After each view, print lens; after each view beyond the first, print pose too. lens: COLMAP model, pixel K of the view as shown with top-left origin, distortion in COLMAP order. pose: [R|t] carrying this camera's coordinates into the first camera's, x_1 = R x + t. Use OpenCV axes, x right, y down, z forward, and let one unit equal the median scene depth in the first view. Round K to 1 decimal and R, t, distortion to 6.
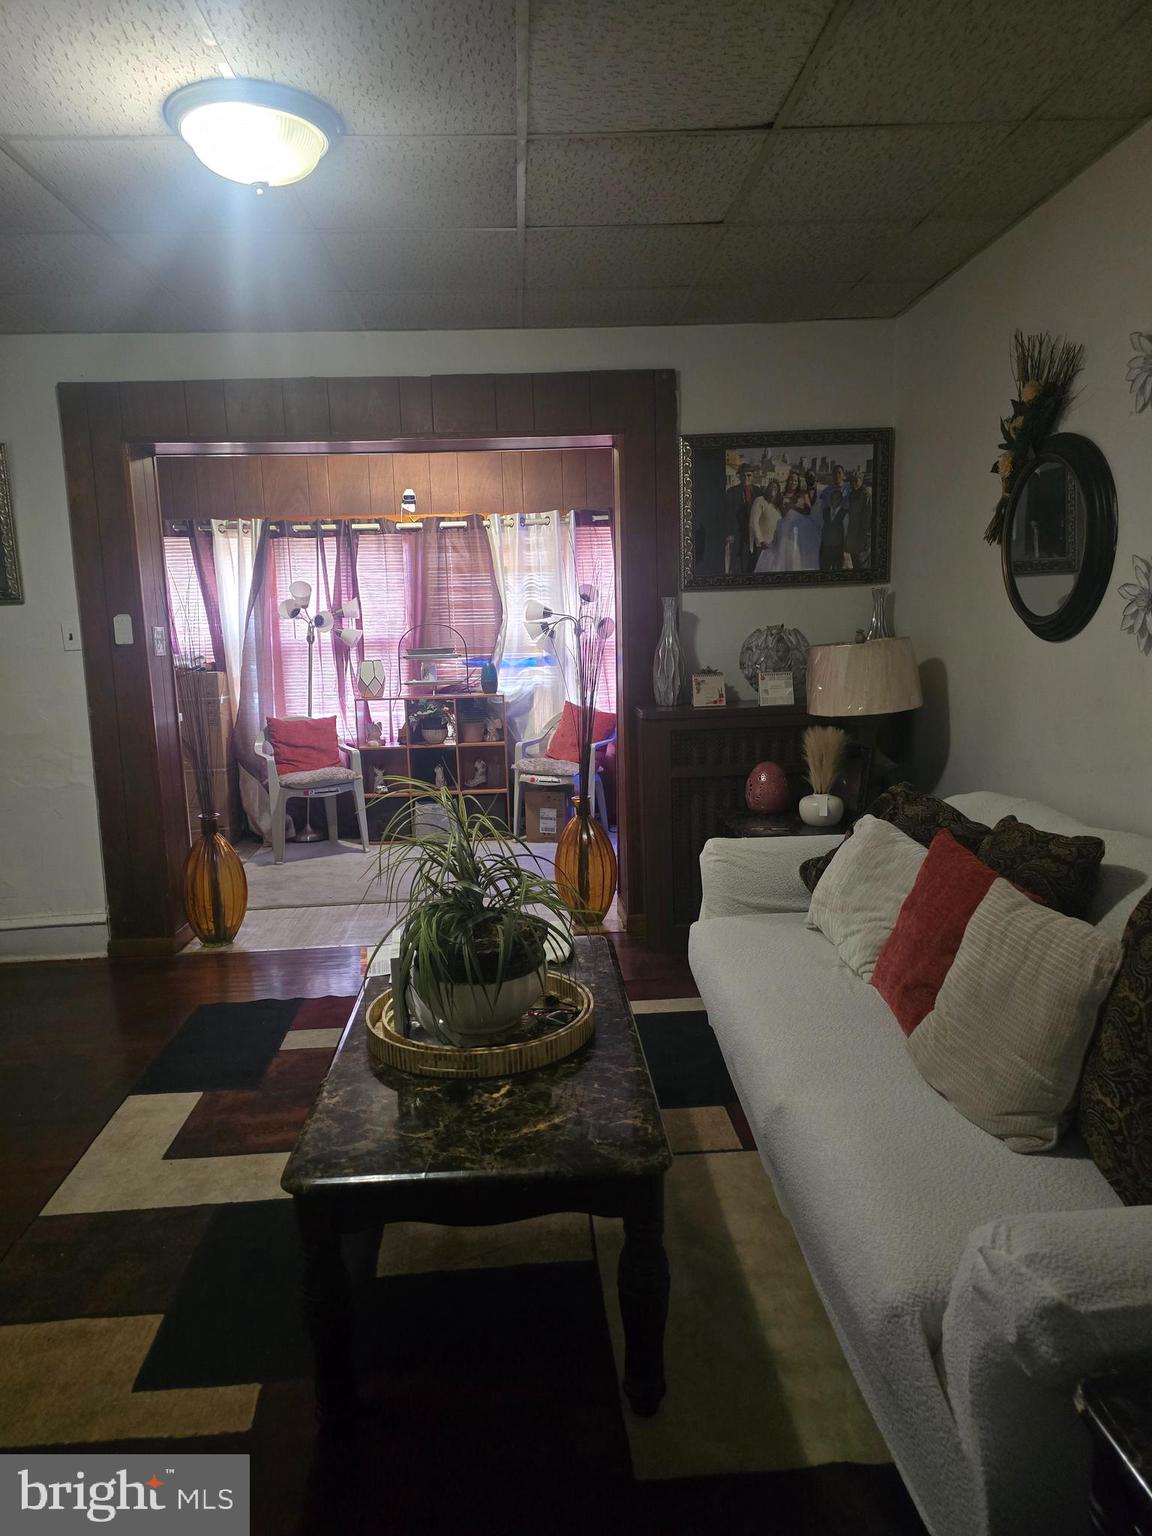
lens RADIAL K [[1031.4, 0, 575.3], [0, 1031.4, 779.3], [0, 0, 1]] dist [0.048256, -0.051880]
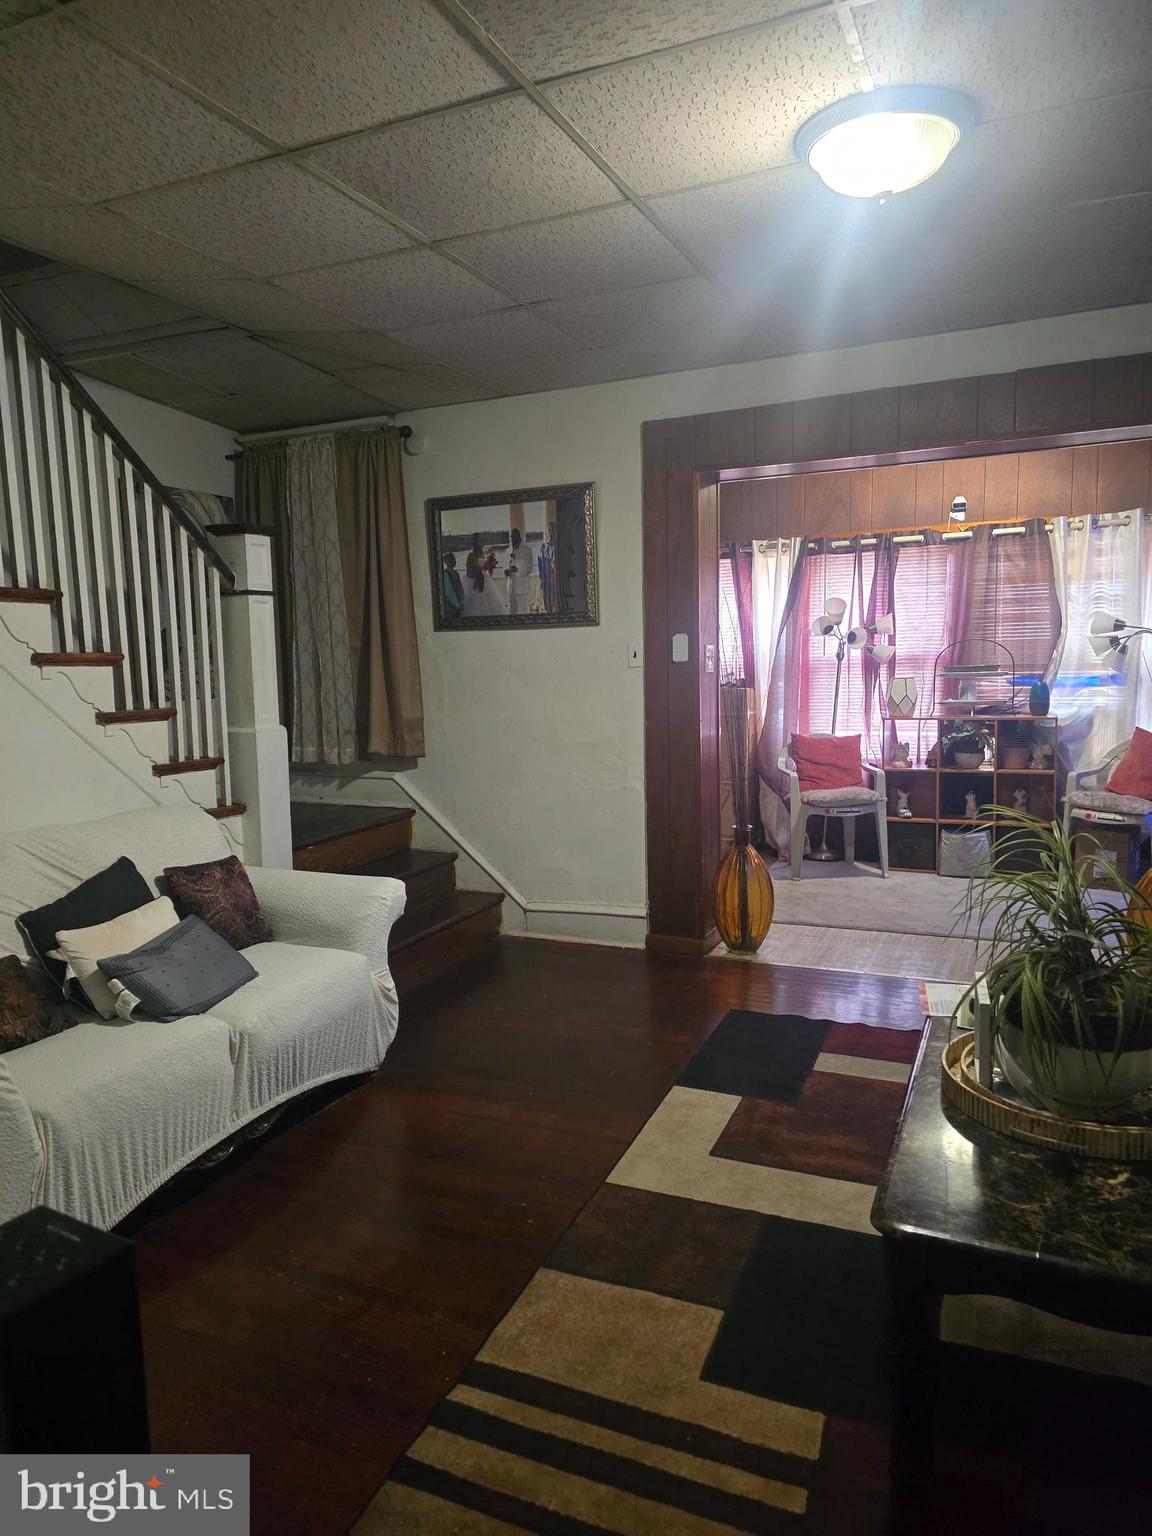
lens RADIAL K [[1030.8, 0, 547.4], [0, 1030.8, 787.4], [0, 0, 1]] dist [0.055964, -0.054331]
pose [[0.882238, 0.064007, -0.466433, -0.047702], [-0.067598, 0.997672, 0.009048, -0.000616], [0.465926, 0.023547, 0.884510, -0.002682]]
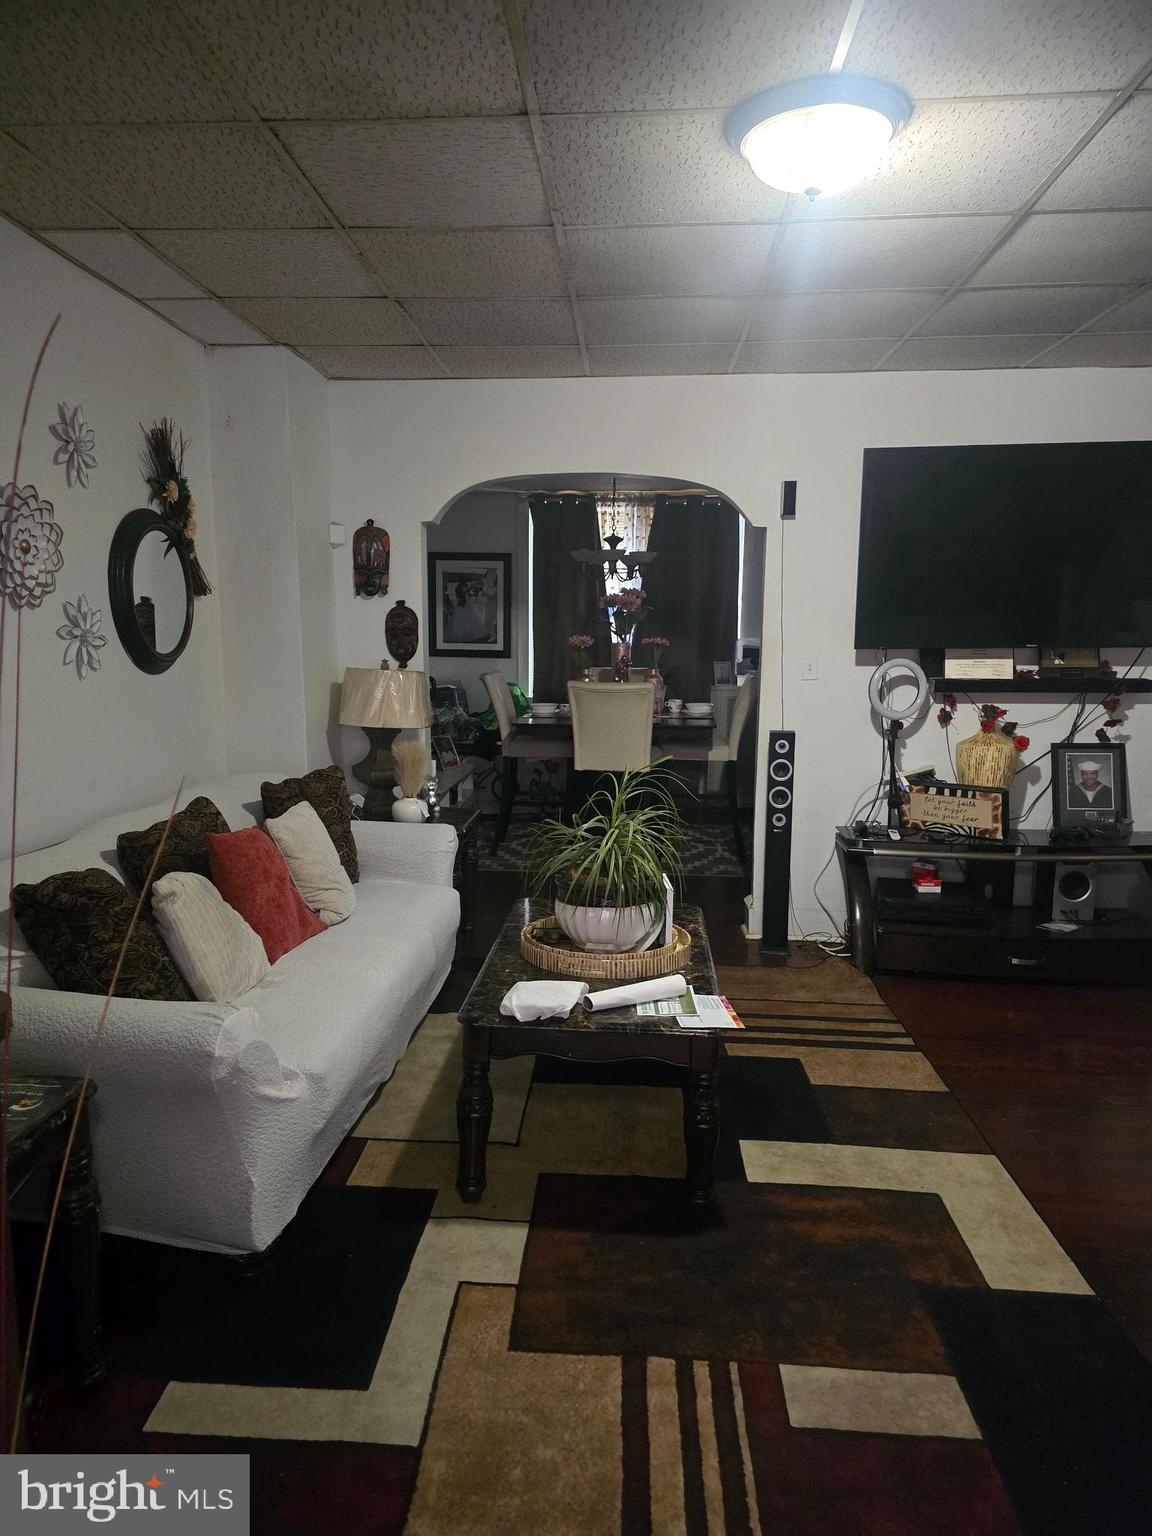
lens RADIAL K [[1015.9, 0, 565.4], [0, 1015.9, 797.2], [0, 0, 1]] dist [0.051117, -0.047900]
pose [[-0.991282, -0.000466, 0.131760, -0.108443], [0.040052, 0.951607, 0.304695, -0.178785], [-0.125526, 0.307316, -0.943292, 1.114726]]
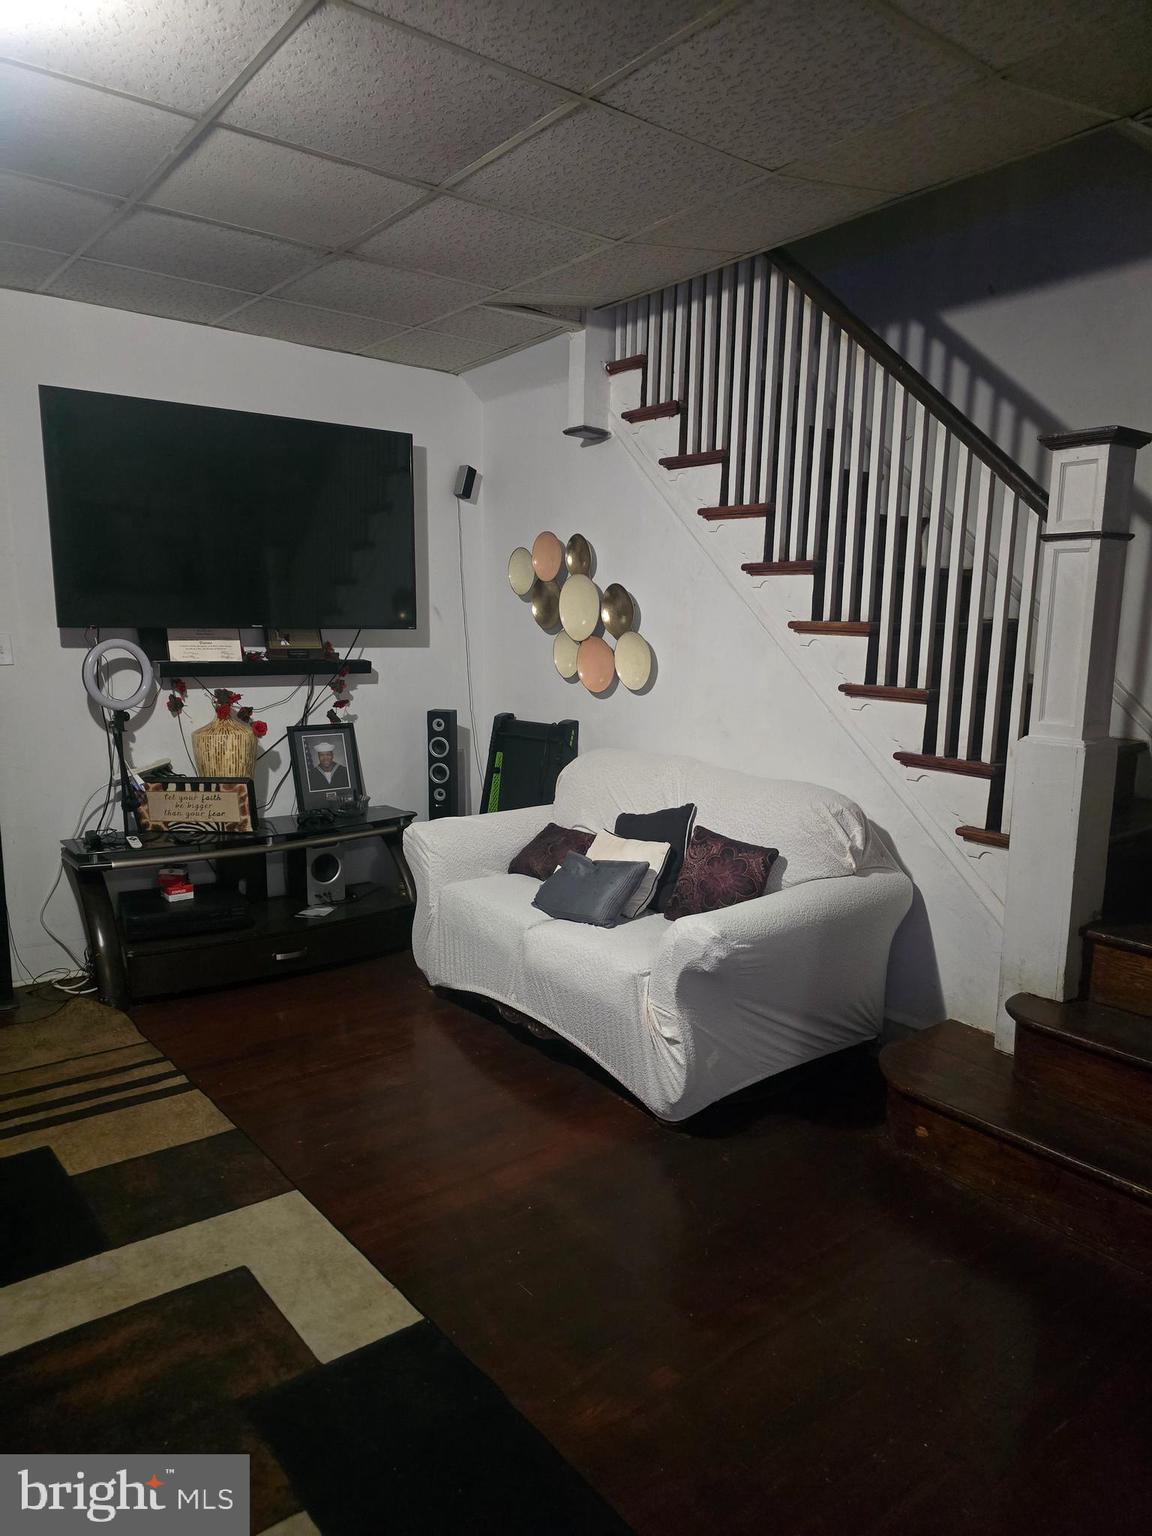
lens RADIAL K [[1015.9, 0, 565.4], [0, 1015.9, 797.2], [0, 0, 1]] dist [0.051117, -0.047900]
pose [[-0.823025, 0.107248, -0.557788, -0.115785], [-0.082177, 0.949198, 0.303759, -0.157774], [0.562029, 0.295838, -0.772401, 1.011725]]
